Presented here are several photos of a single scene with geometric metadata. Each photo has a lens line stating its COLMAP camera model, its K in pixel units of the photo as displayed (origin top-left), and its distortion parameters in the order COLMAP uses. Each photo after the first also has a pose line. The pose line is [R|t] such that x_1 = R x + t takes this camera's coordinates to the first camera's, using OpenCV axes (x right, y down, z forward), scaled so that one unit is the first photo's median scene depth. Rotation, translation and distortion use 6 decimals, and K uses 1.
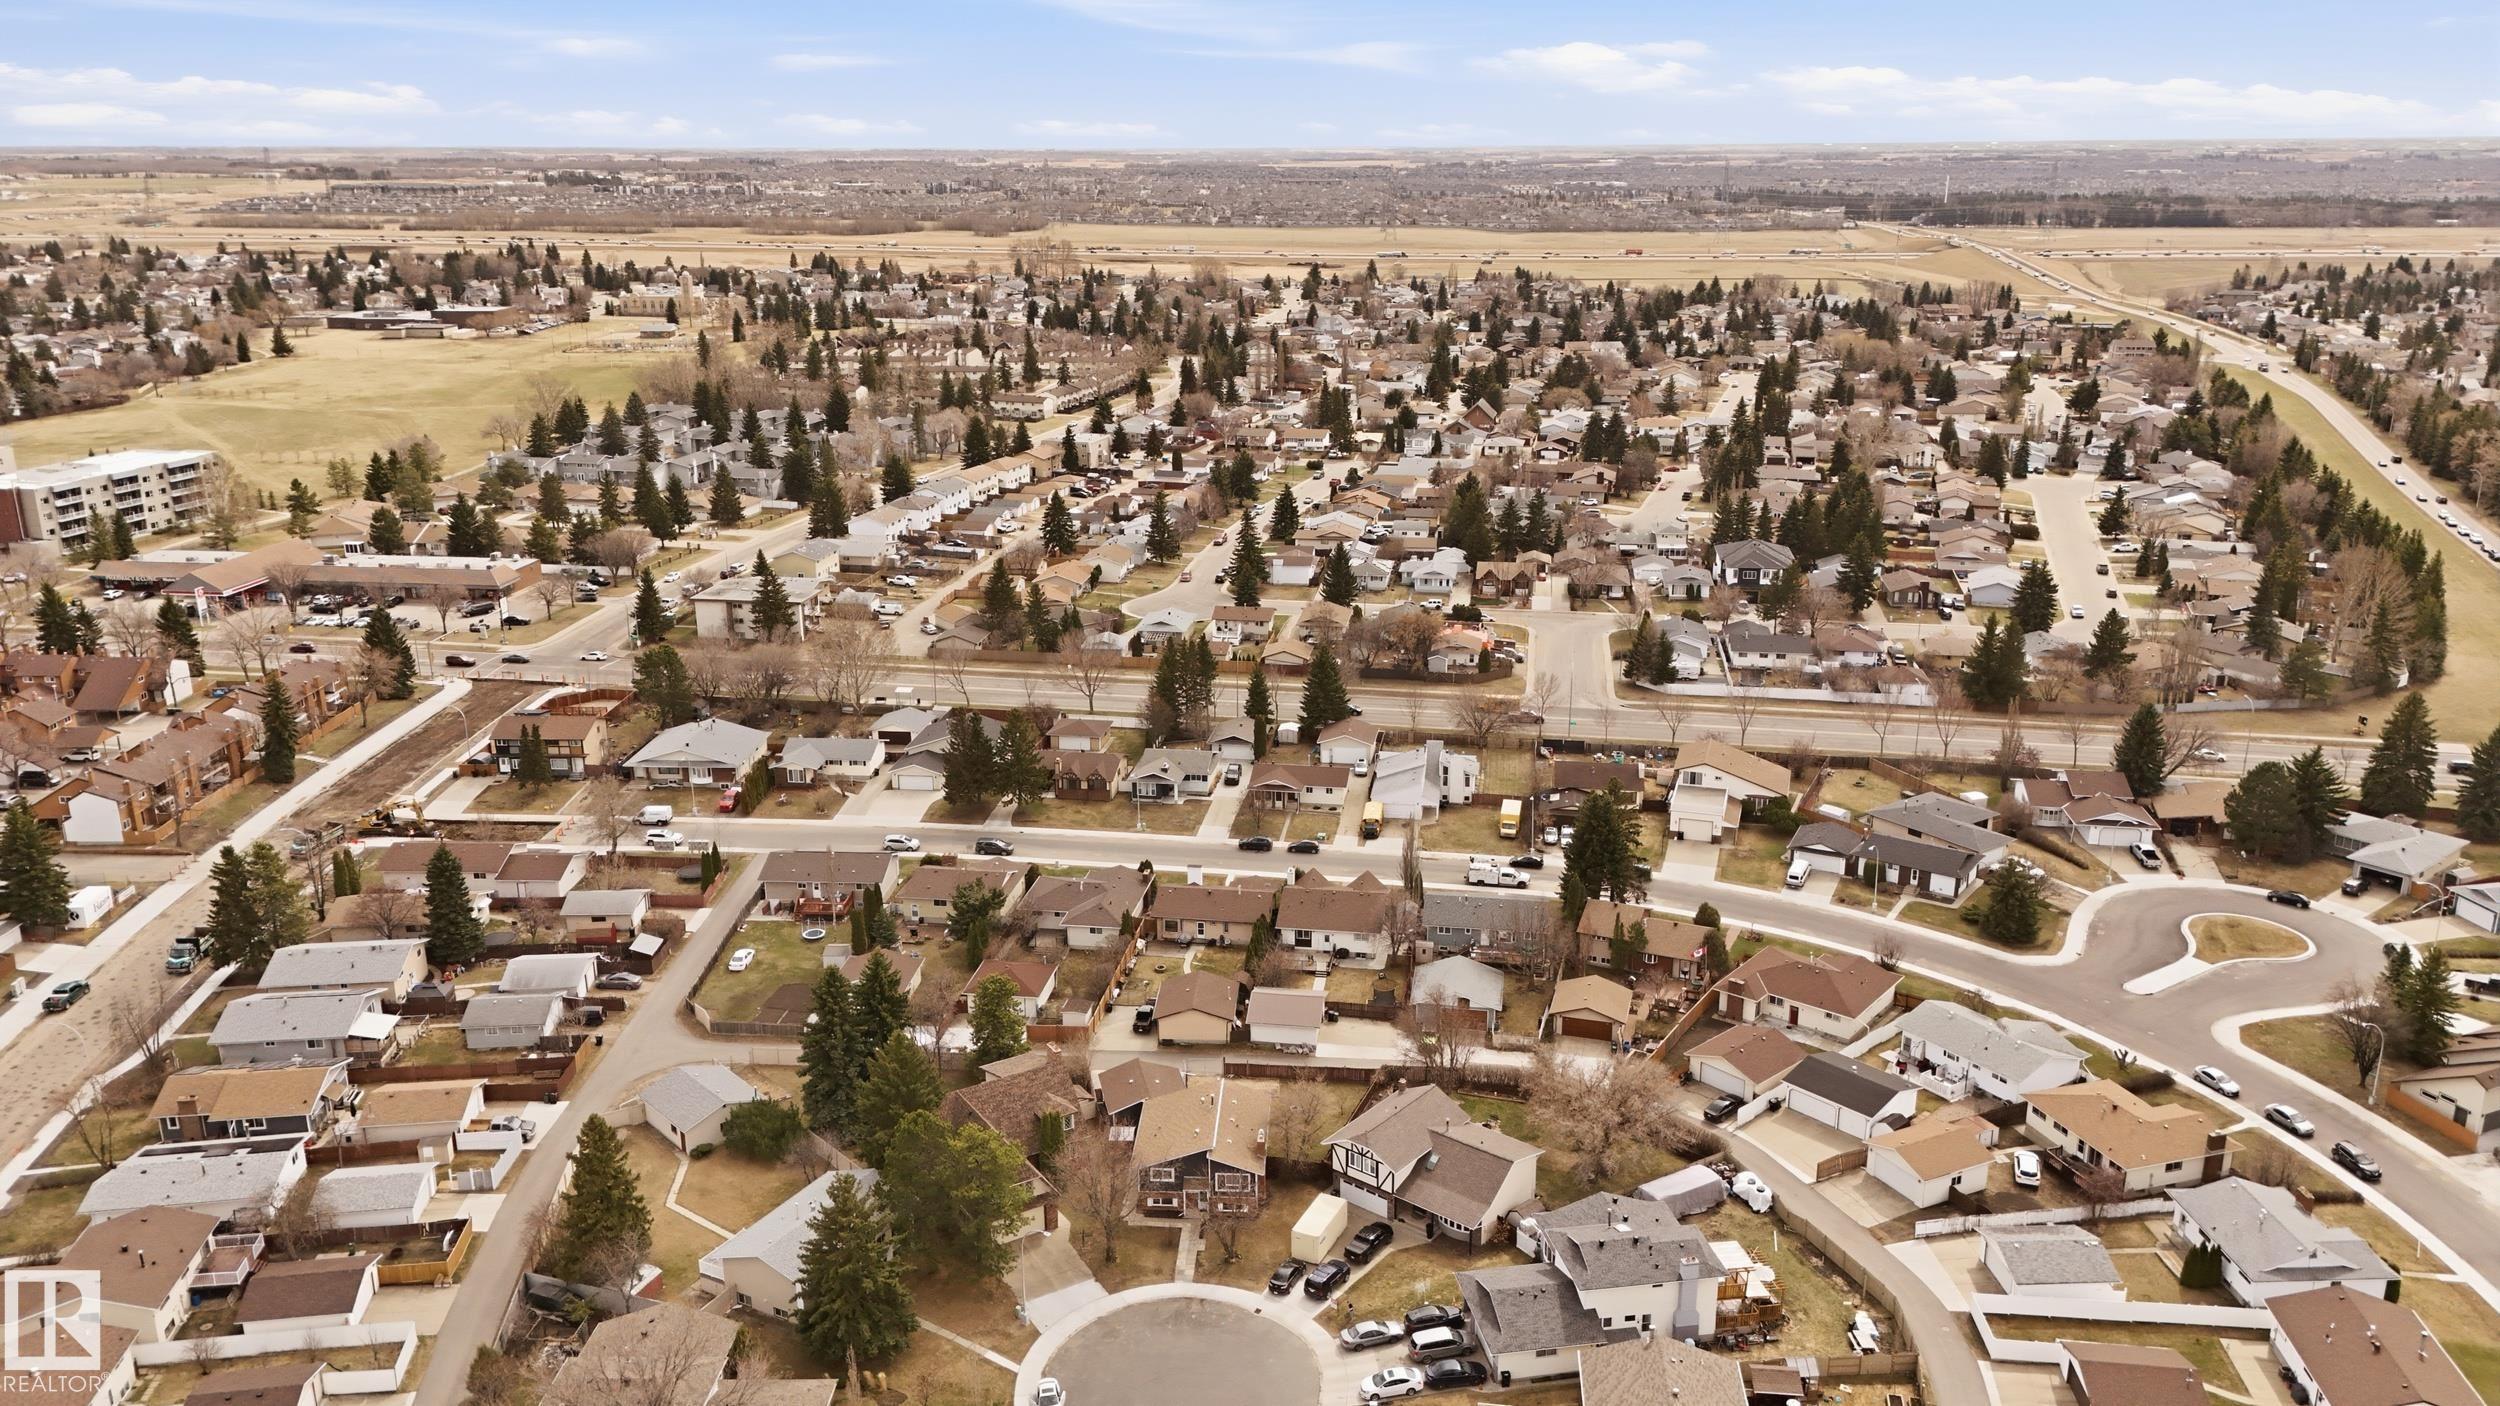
lens RADIAL K [[1843.1, 0, 1250.0], [0, 1843.1, 703.0], [0, 0, 1]] dist [0.089563, -0.095368]
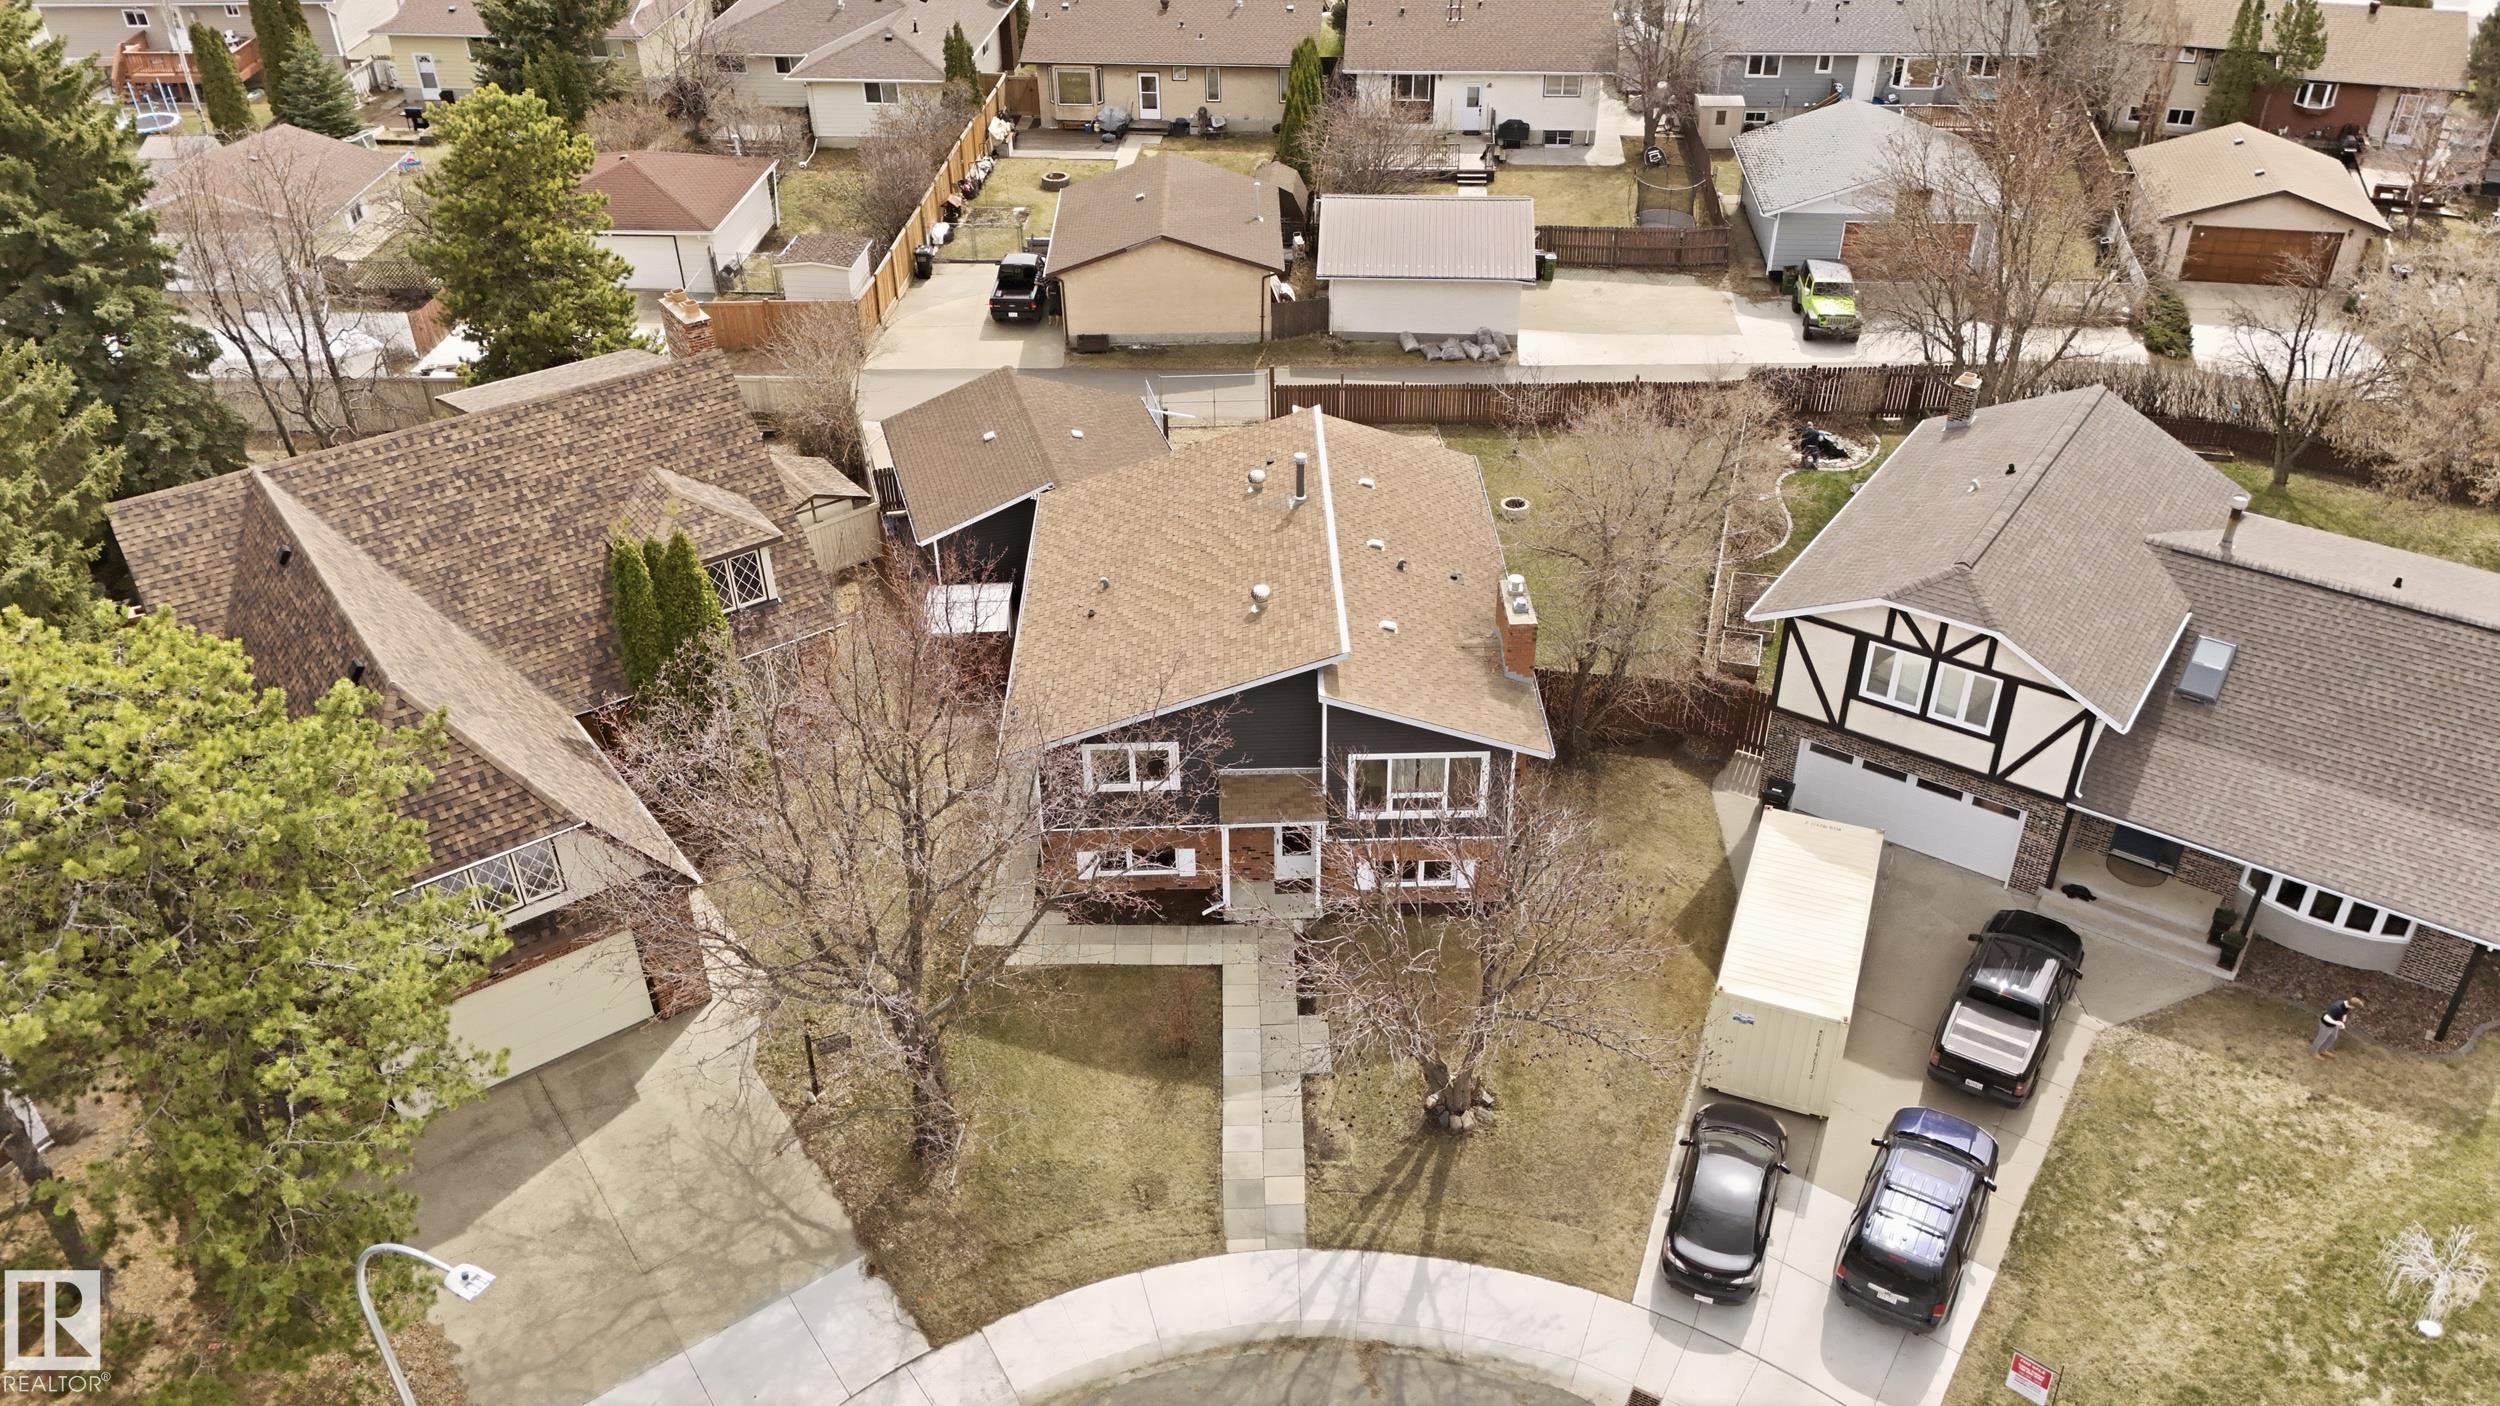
lens RADIAL K [[1843.1, 0, 1250.0], [0, 1843.1, 703.0], [0, 0, 1]] dist [0.089563, -0.095368]
pose [[0.997245, -0.046803, 0.057544, -0.040909], [0.027812, 0.955132, 0.294872, 0.156626], [-0.068763, -0.292460, 0.953802, 0.690416]]
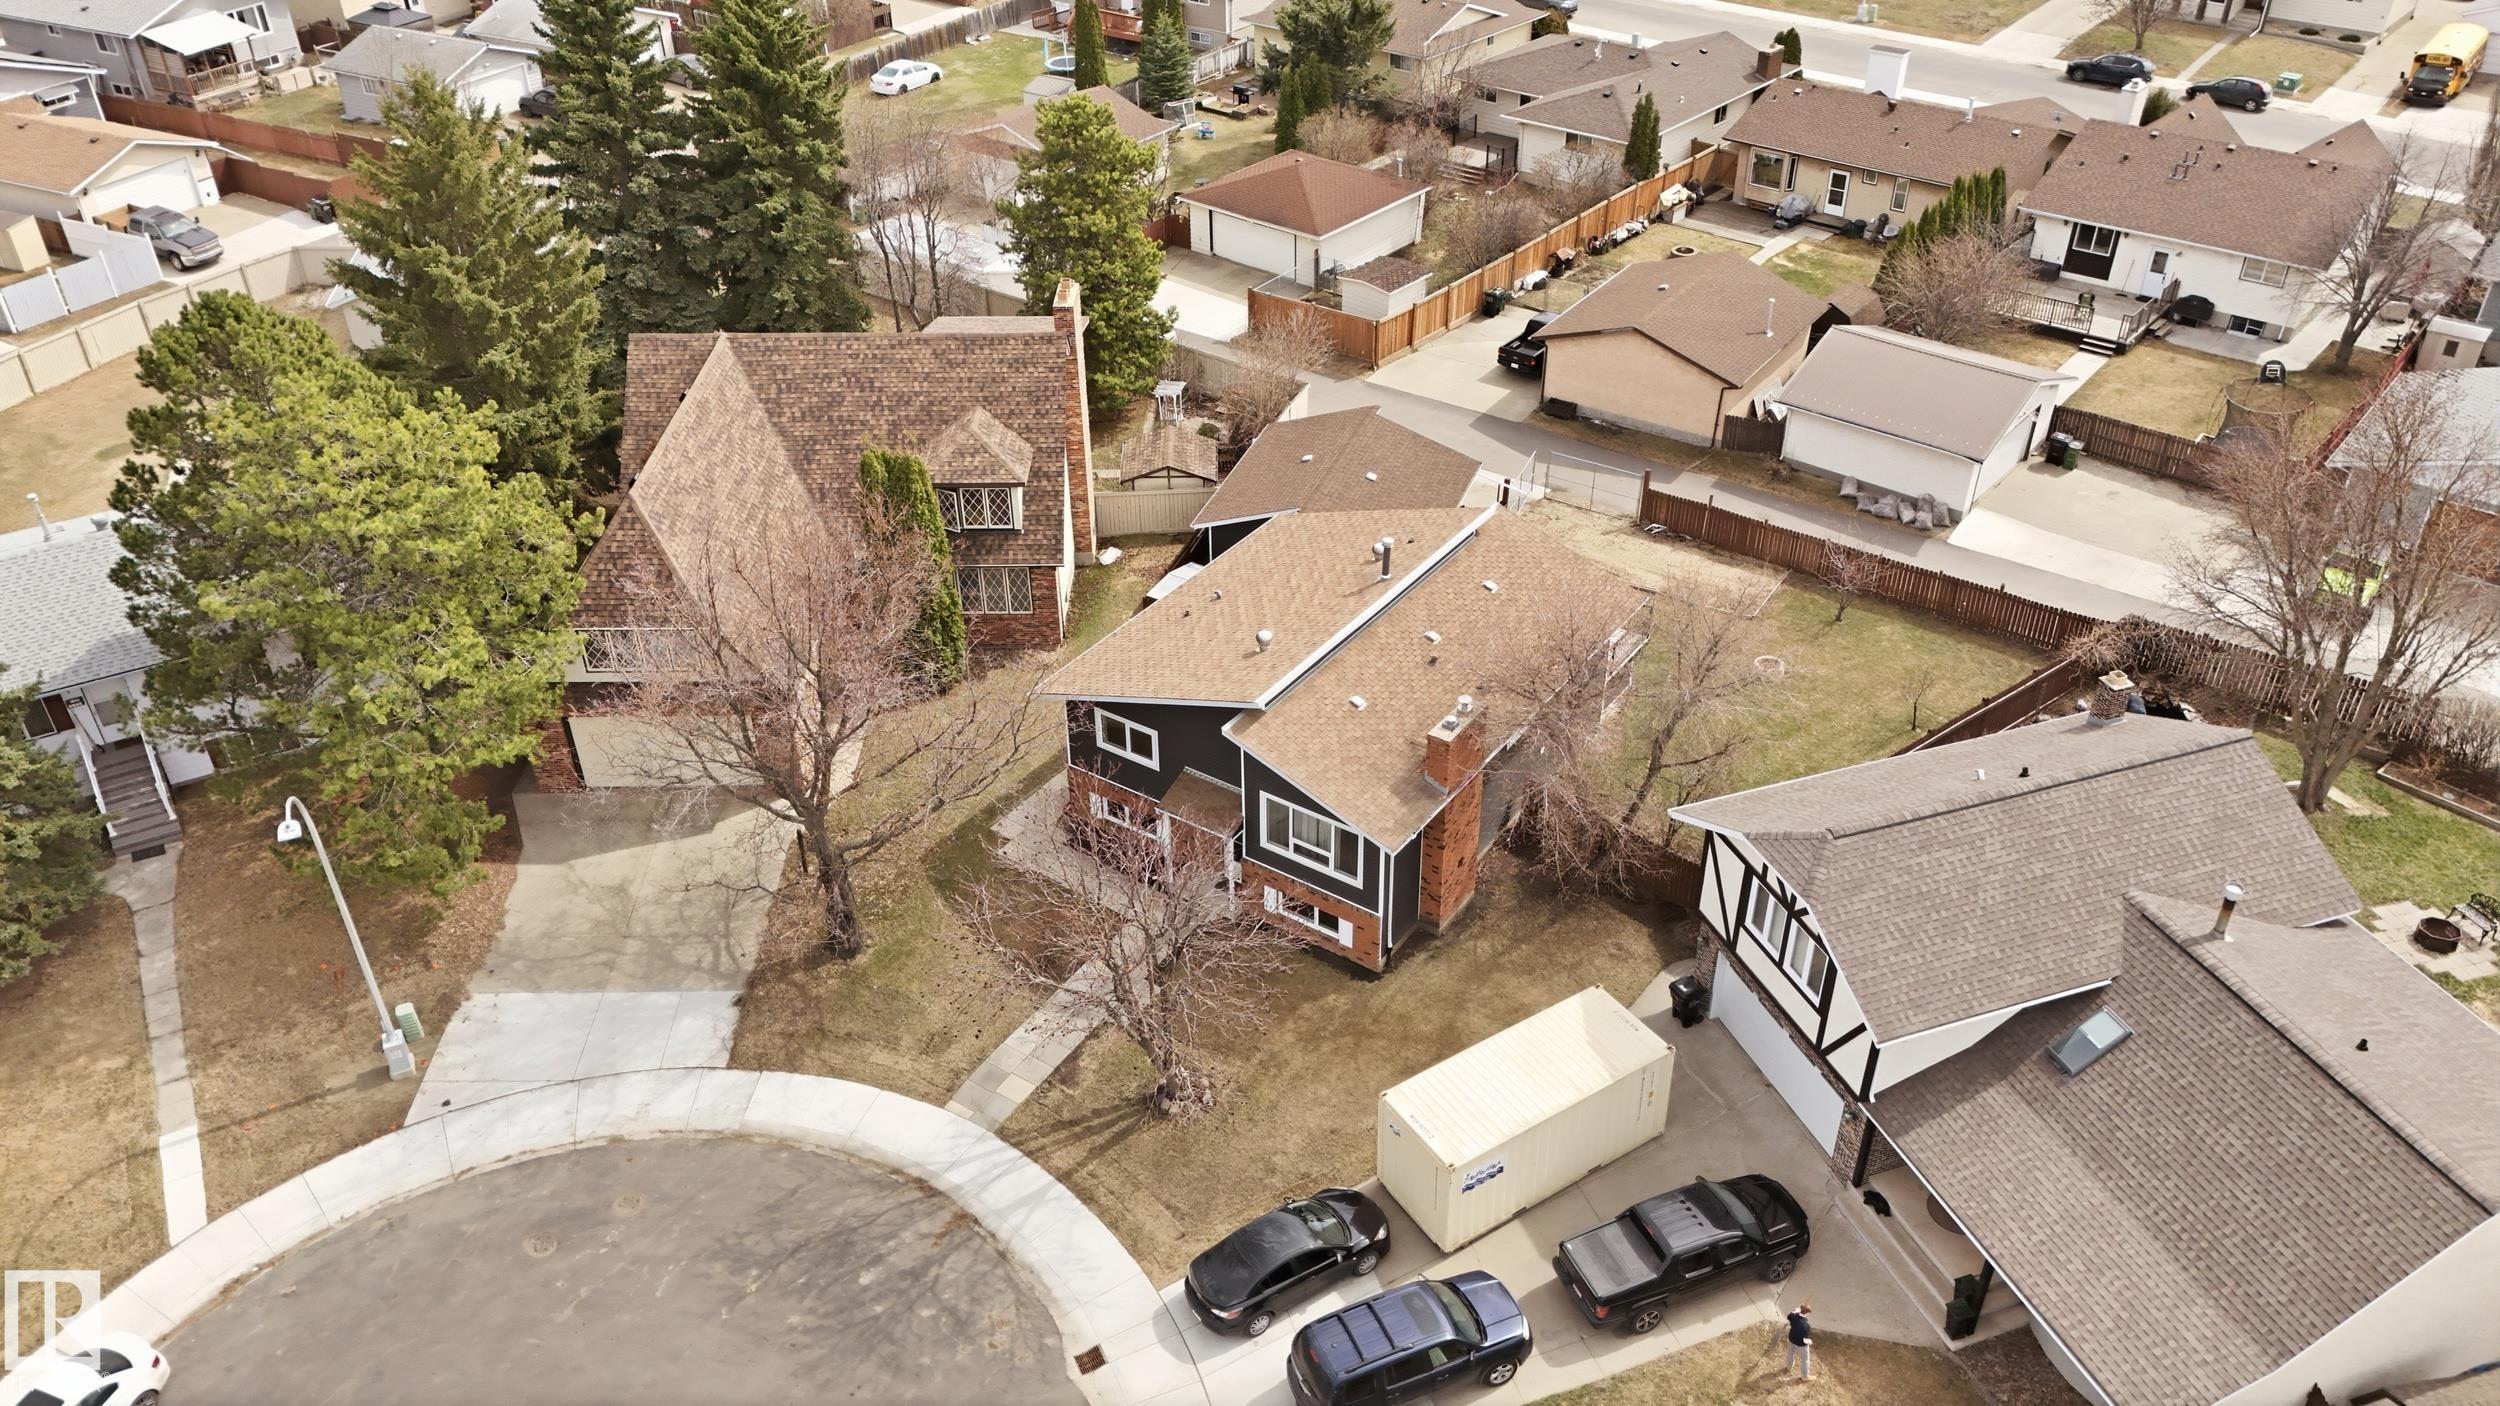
lens RADIAL K [[1844.2, 0, 1250.0], [0, 1844.2, 703.0], [0, 0, 1]] dist [0.067568, -0.050254]
pose [[0.850992, 0.292164, -0.436409, 0.089325], [-0.147603, 0.930534, 0.335143, 0.131246], [0.504010, -0.220789, 0.835001, 0.686852]]
